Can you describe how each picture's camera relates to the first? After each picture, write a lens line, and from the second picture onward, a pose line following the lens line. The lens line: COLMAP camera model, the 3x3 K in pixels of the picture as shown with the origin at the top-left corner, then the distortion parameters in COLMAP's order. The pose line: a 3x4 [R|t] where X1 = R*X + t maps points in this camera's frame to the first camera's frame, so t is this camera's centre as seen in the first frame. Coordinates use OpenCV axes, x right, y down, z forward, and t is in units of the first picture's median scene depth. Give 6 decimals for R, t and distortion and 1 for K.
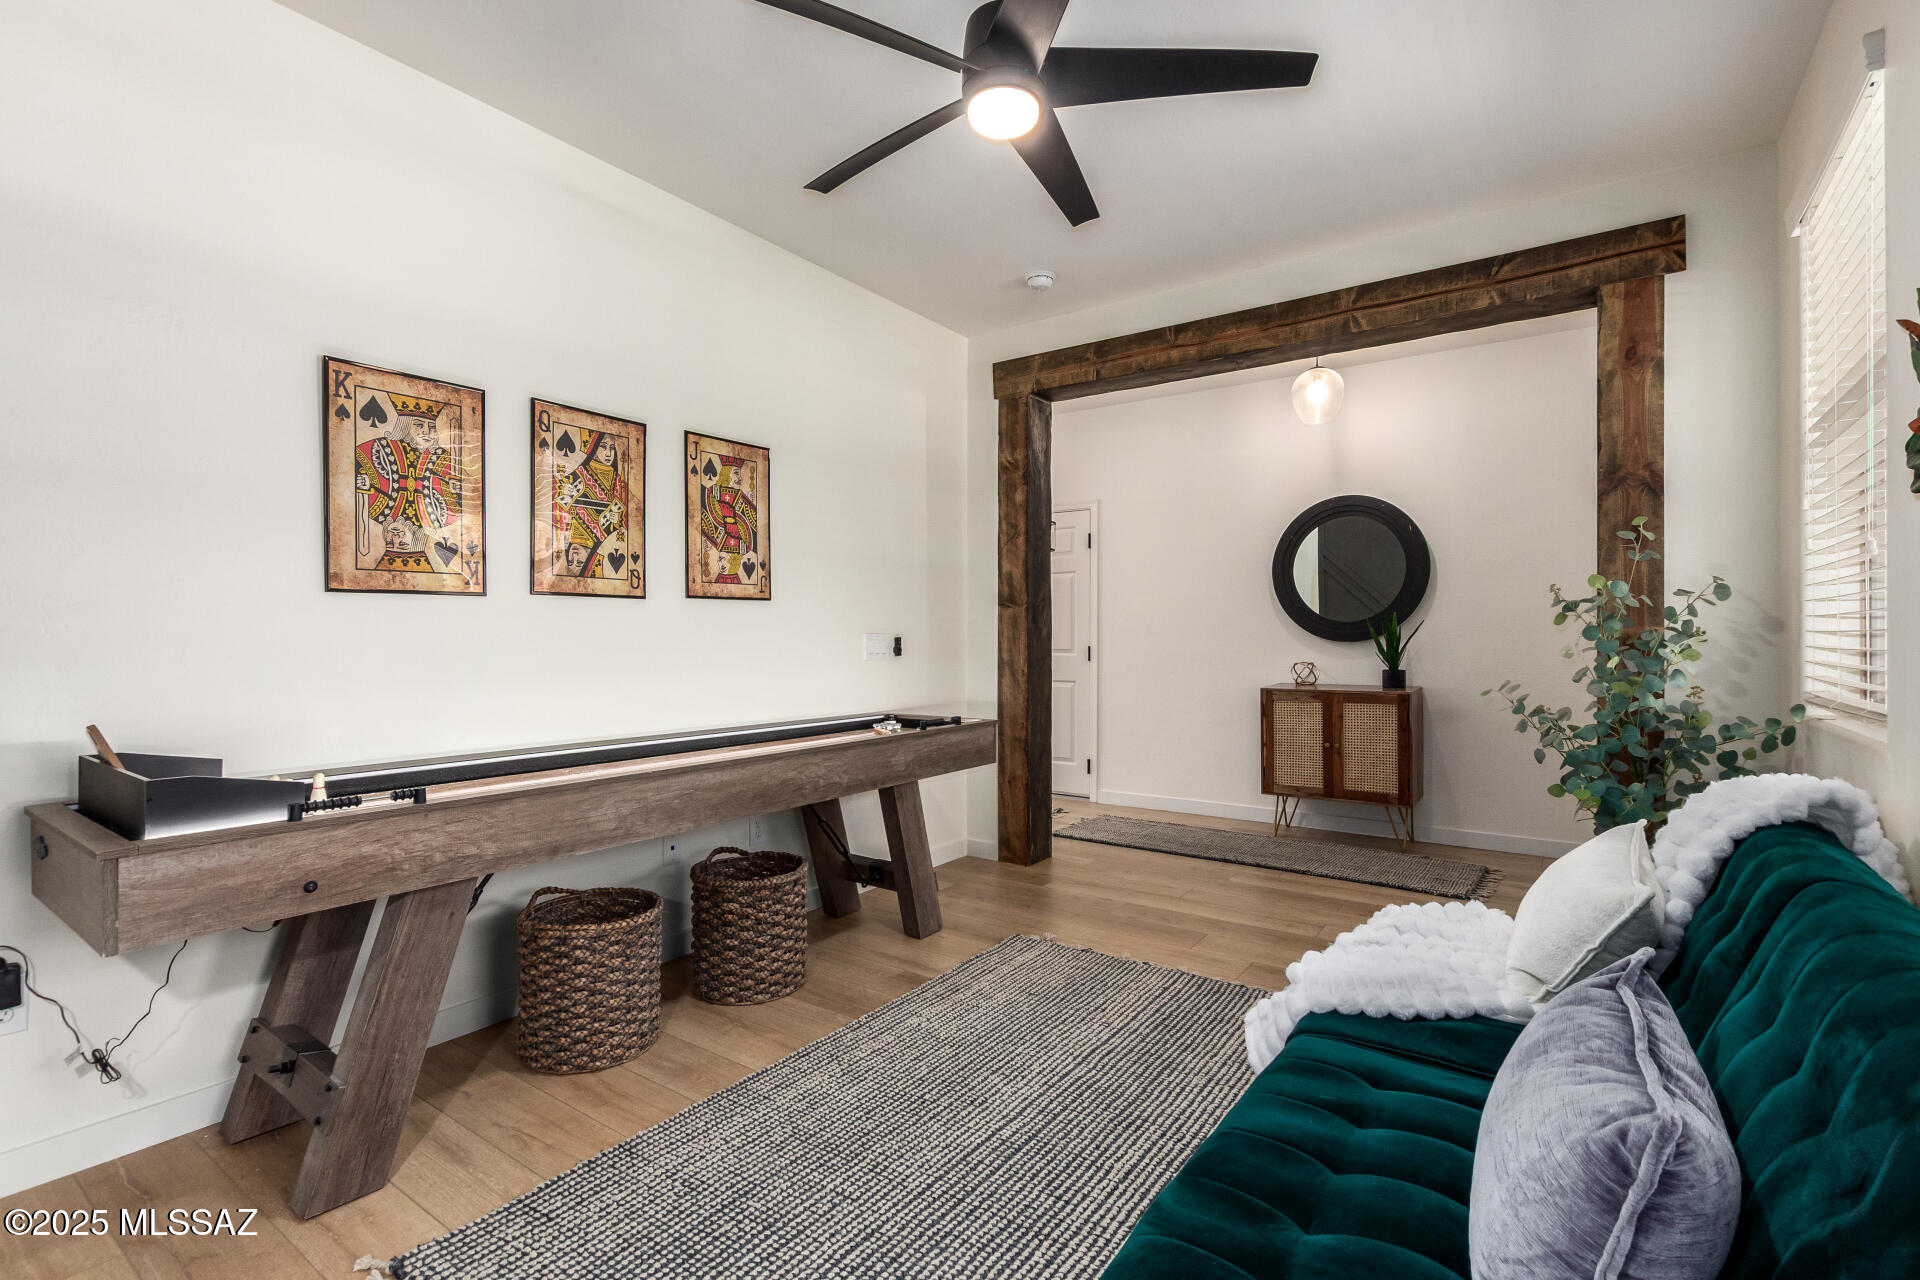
lens RADIAL K [[872.8, 0, 980.1], [0, 872.8, 632.5], [0, 0, 1]] dist [0.007273, -0.005432]
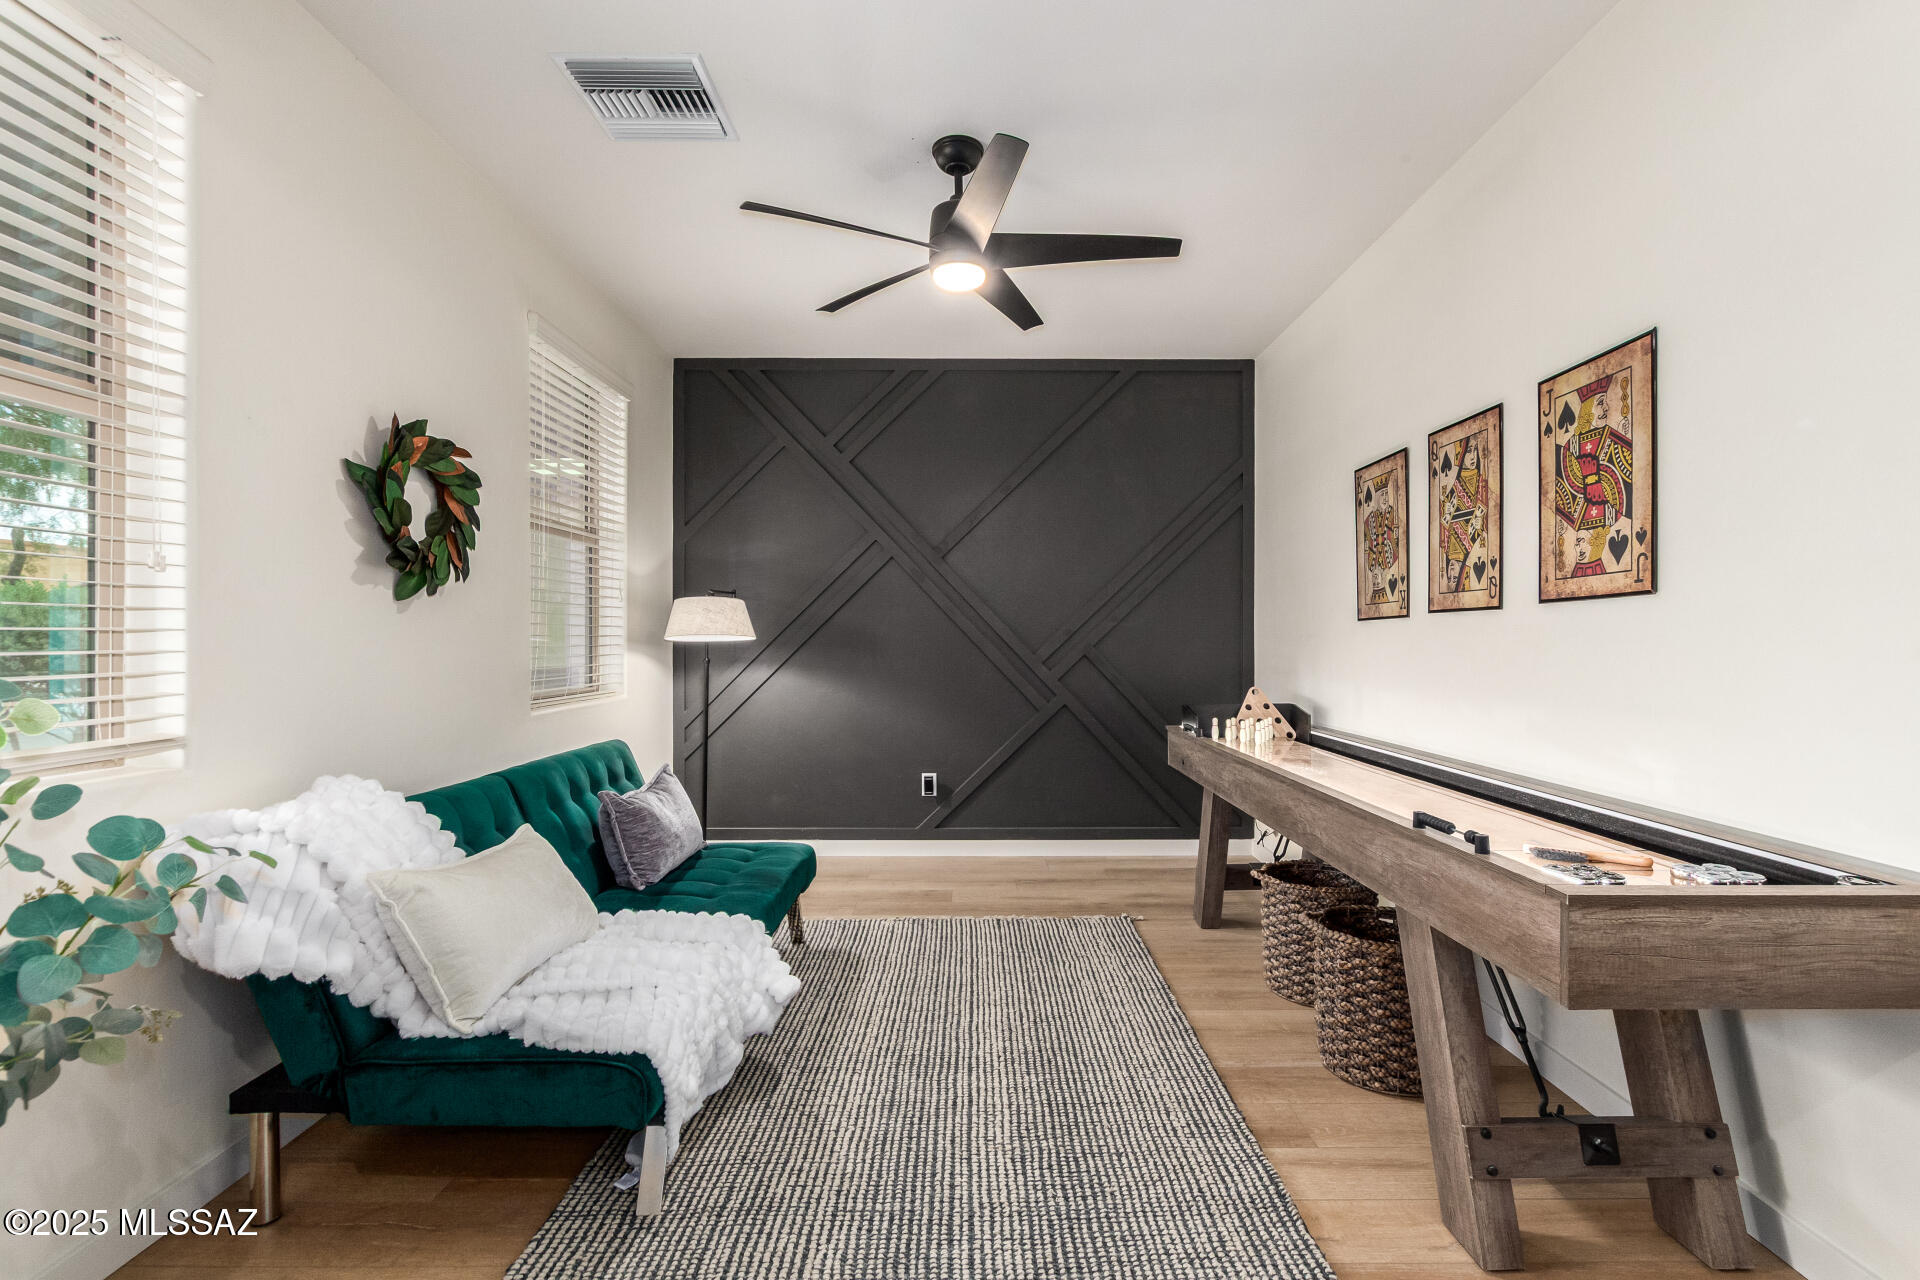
lens RADIAL K [[872.8, 0, 978.0], [0, 872.8, 642.6], [0, 0, 1]] dist [0.007273, -0.005432]
pose [[-0.817879, 0.000508, -0.575390, 0.528389], [0.001473, 0.999998, -0.001211, -0.005527], [0.575389, -0.001838, -0.817878, 1.417774]]
